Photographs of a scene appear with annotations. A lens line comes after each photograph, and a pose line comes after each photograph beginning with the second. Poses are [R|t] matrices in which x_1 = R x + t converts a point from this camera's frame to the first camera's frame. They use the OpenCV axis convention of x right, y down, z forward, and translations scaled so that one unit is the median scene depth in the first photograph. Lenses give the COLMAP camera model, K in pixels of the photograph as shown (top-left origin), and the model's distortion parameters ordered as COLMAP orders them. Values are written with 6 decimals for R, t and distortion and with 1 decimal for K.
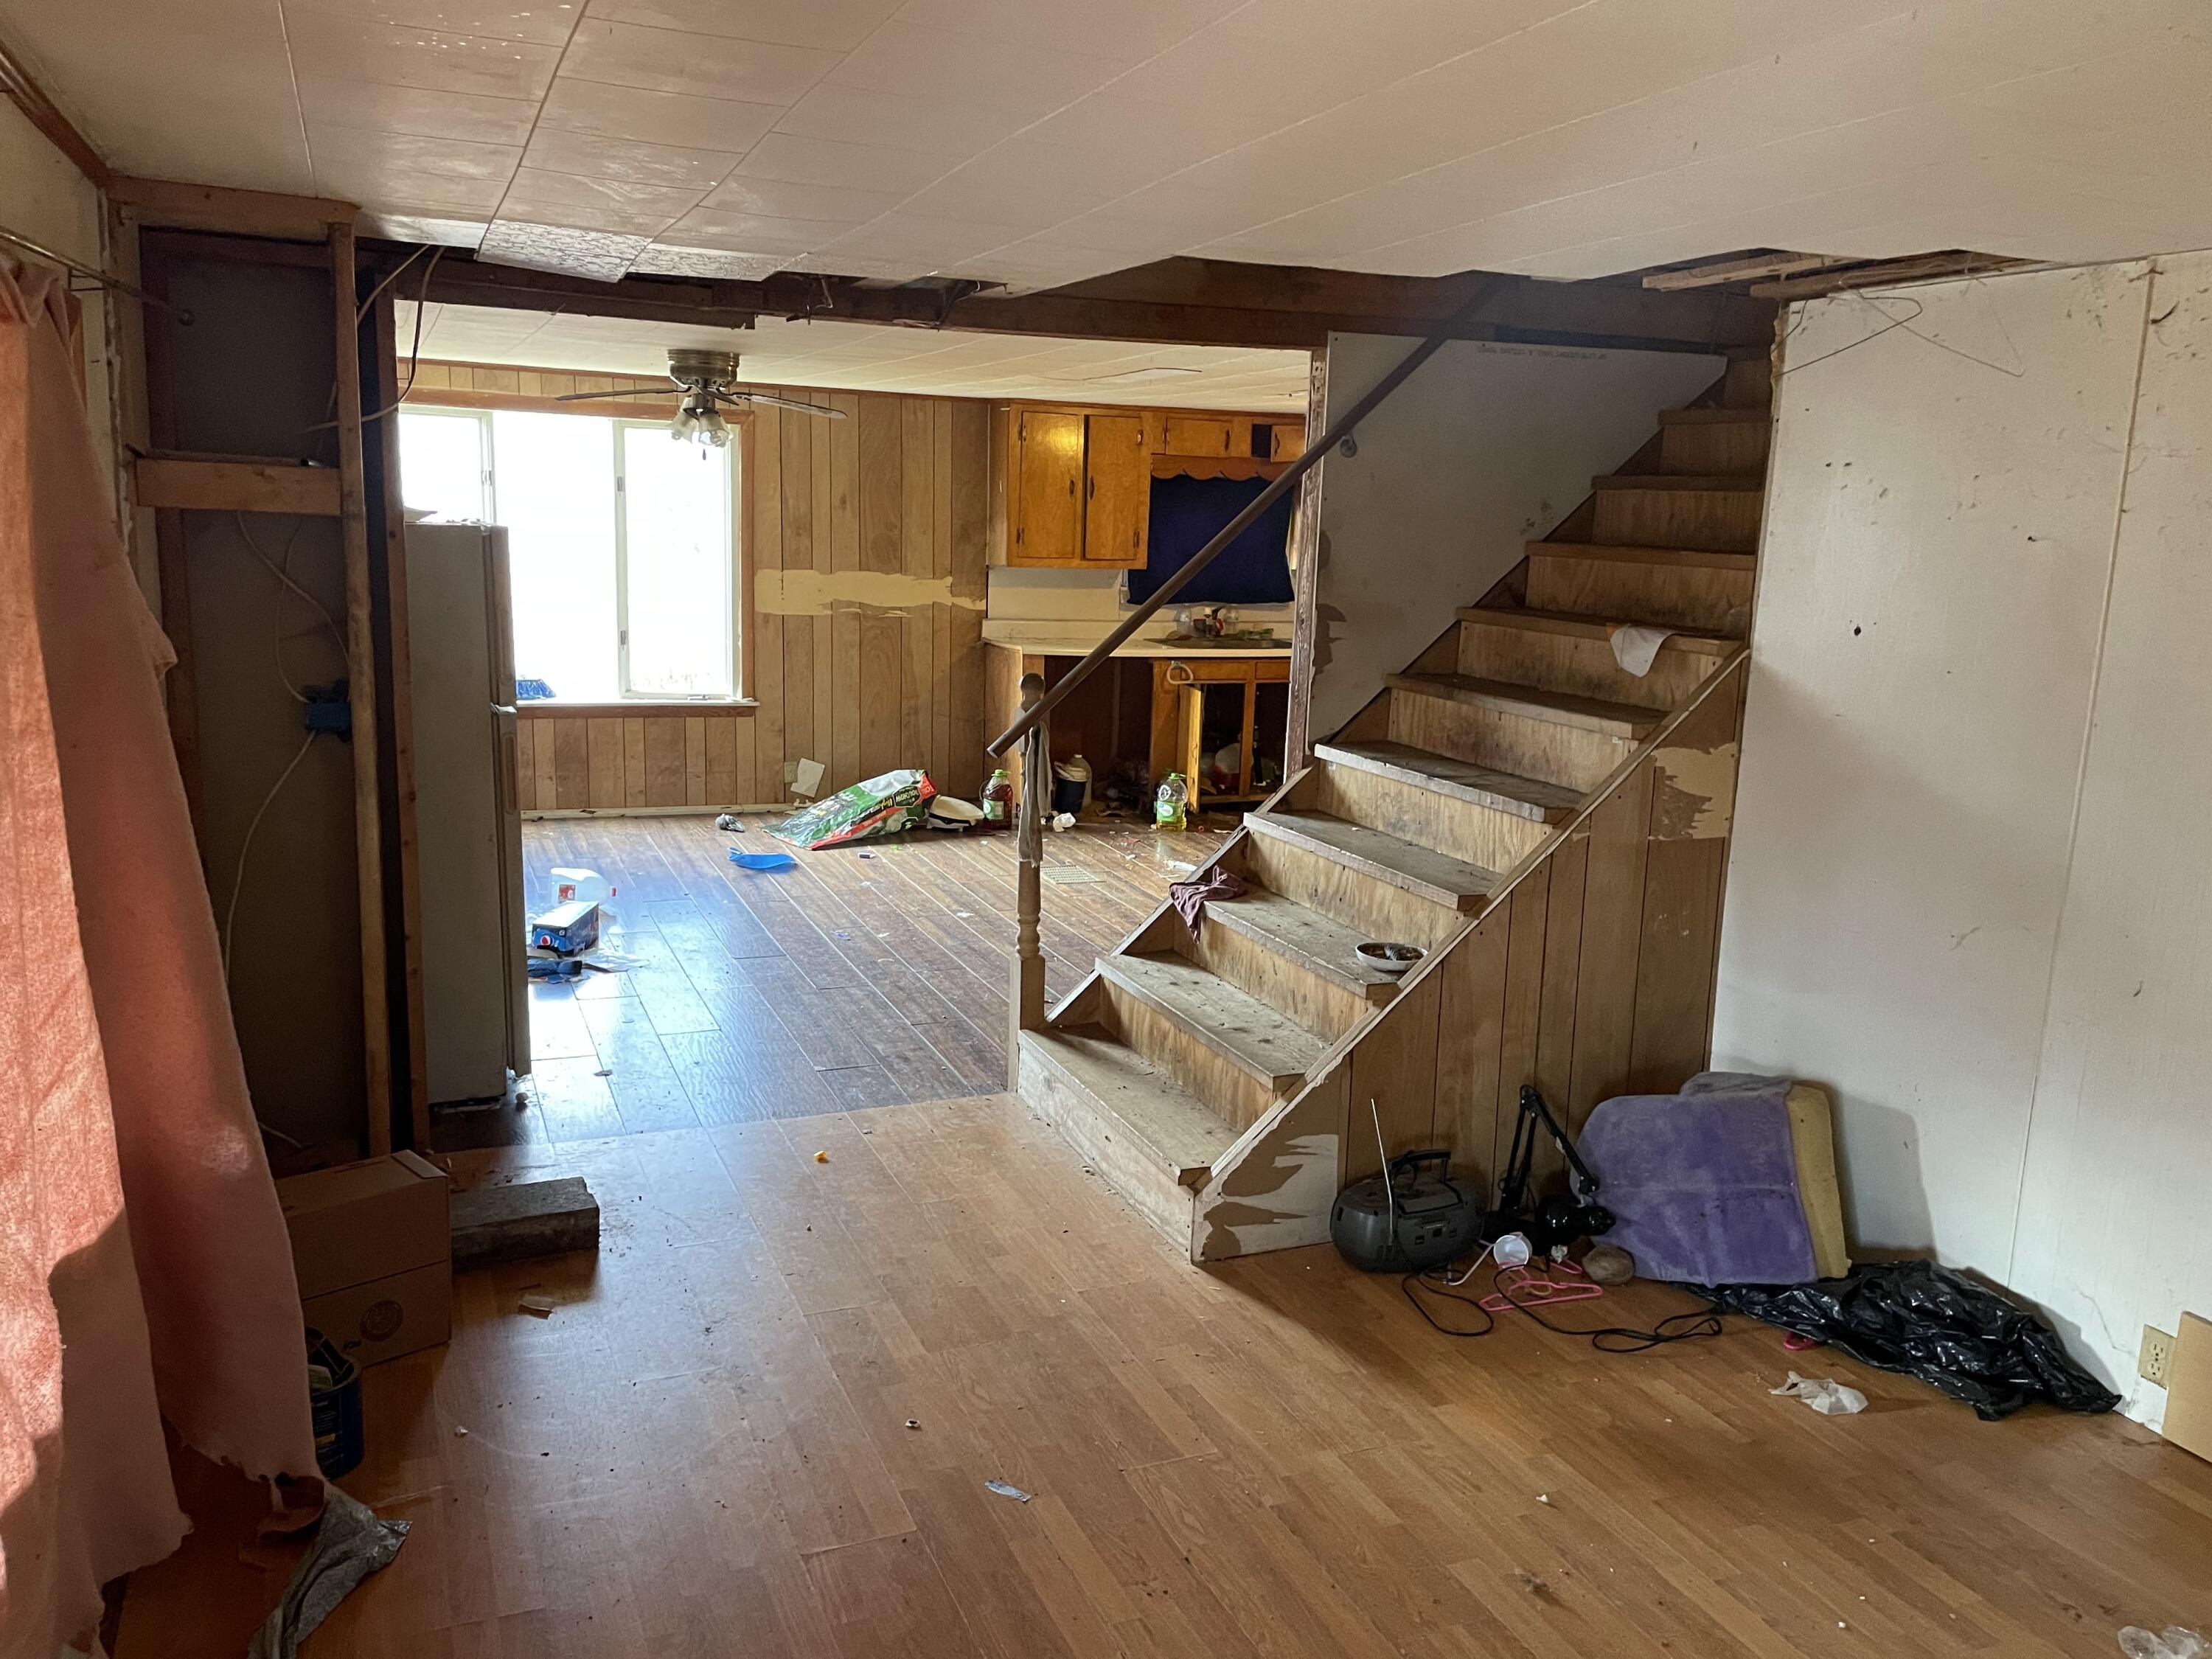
lens RADIAL K [[1707.0, 0, 1106.0], [0, 1707.0, 829.5], [0, 0, 1]] dist [0.095317, -0.001825]
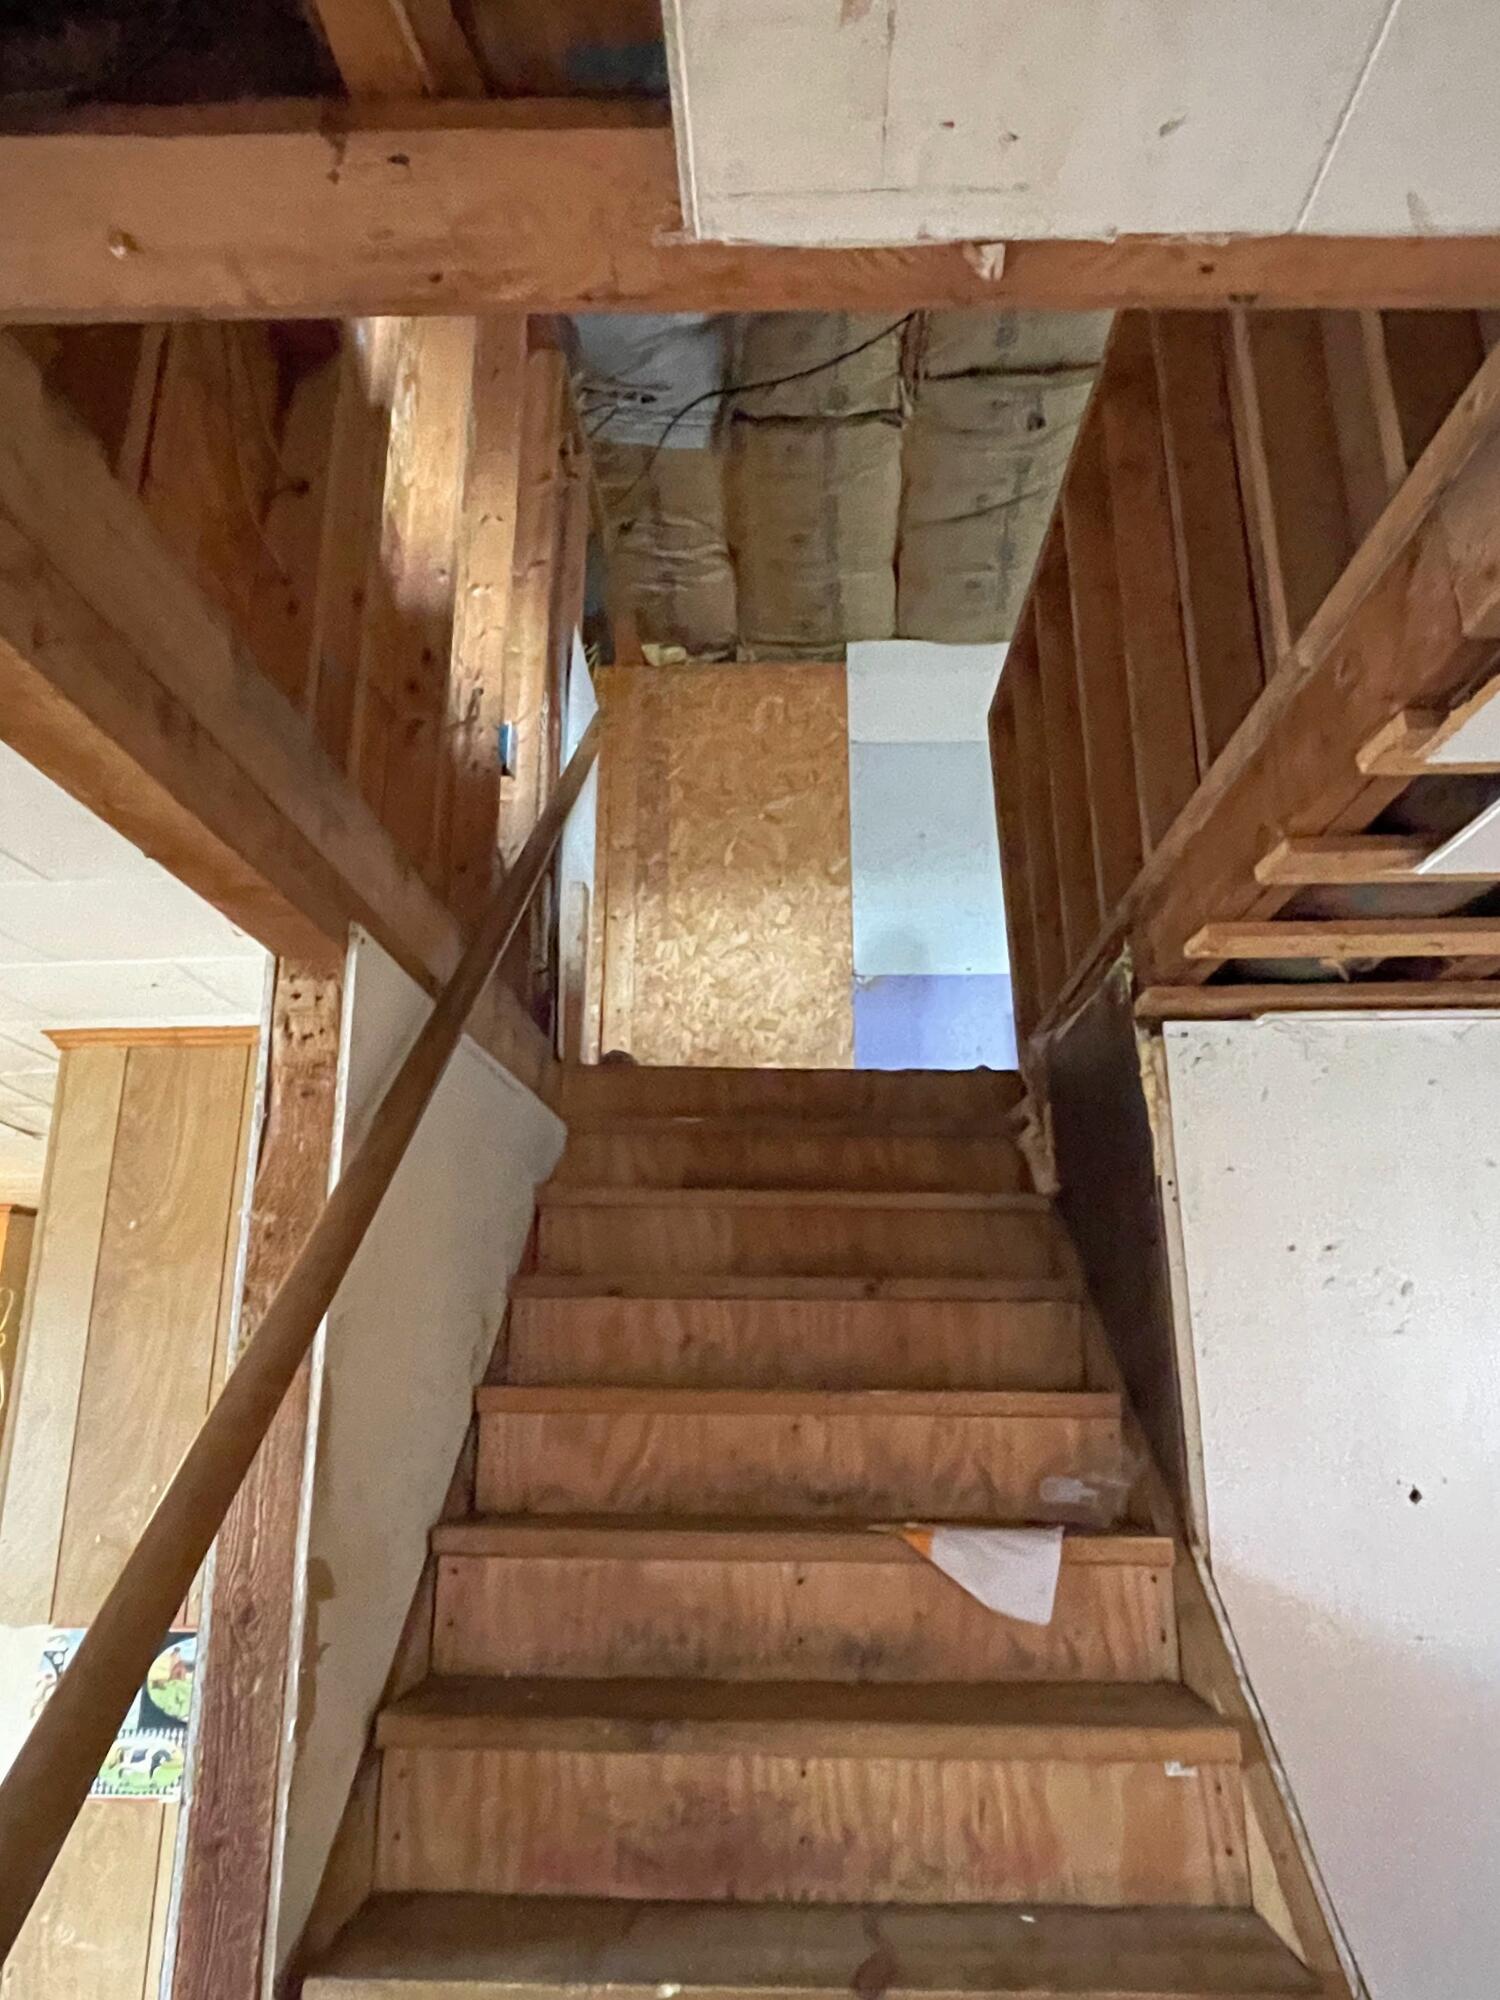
lens RADIAL K [[1321.3, 0, 750.0], [0, 1321.3, 1000.0], [0, 0, 1]] dist [0.044935, -0.070756]
pose [[0.417192, 0.231667, 0.878795, -0.080015], [0.186875, 0.924434, -0.332414, -0.082354], [-0.889398, 0.302906, 0.342374, 0.488472]]
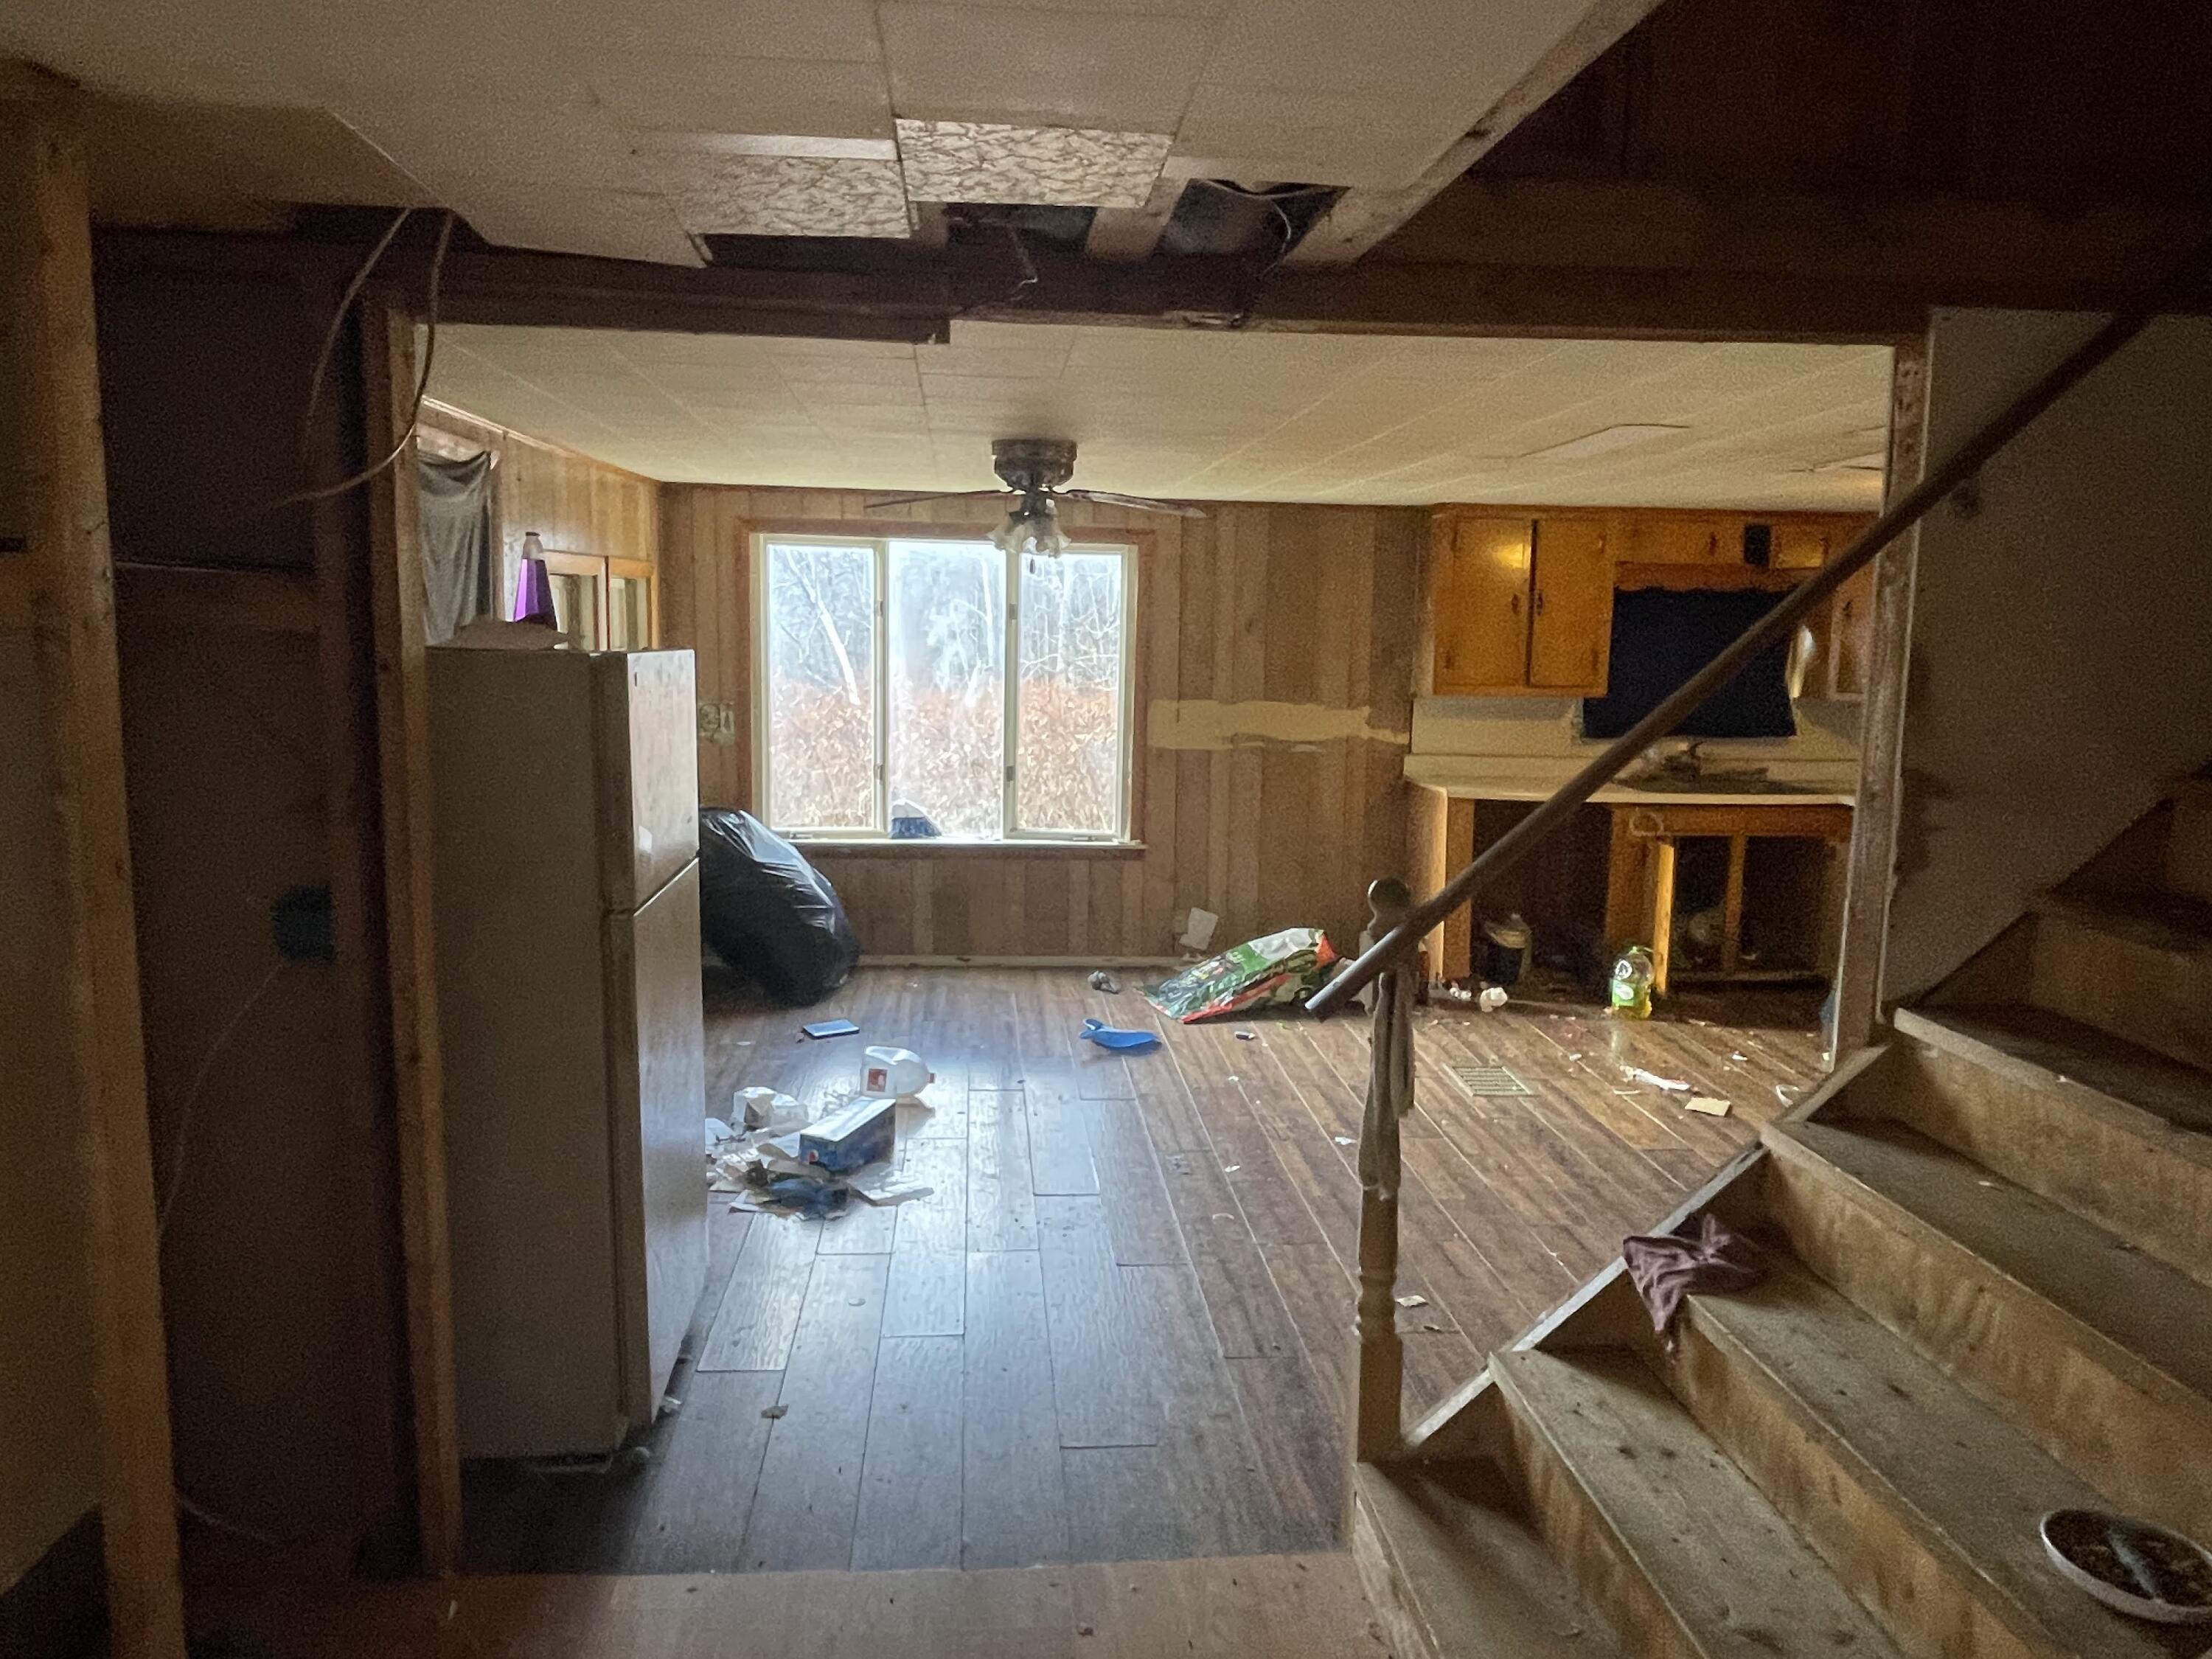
lens RADIAL K [[1461.4, 0, 1104.4], [0, 1461.4, 808.0], [0, 0, 1]] dist [0.044935, -0.070756]
pose [[0.952376, 0.023062, -0.304054, 0.010927], [-0.044631, 0.996940, -0.064180, -0.046787], [0.301643, 0.074694, 0.950490, 0.280857]]
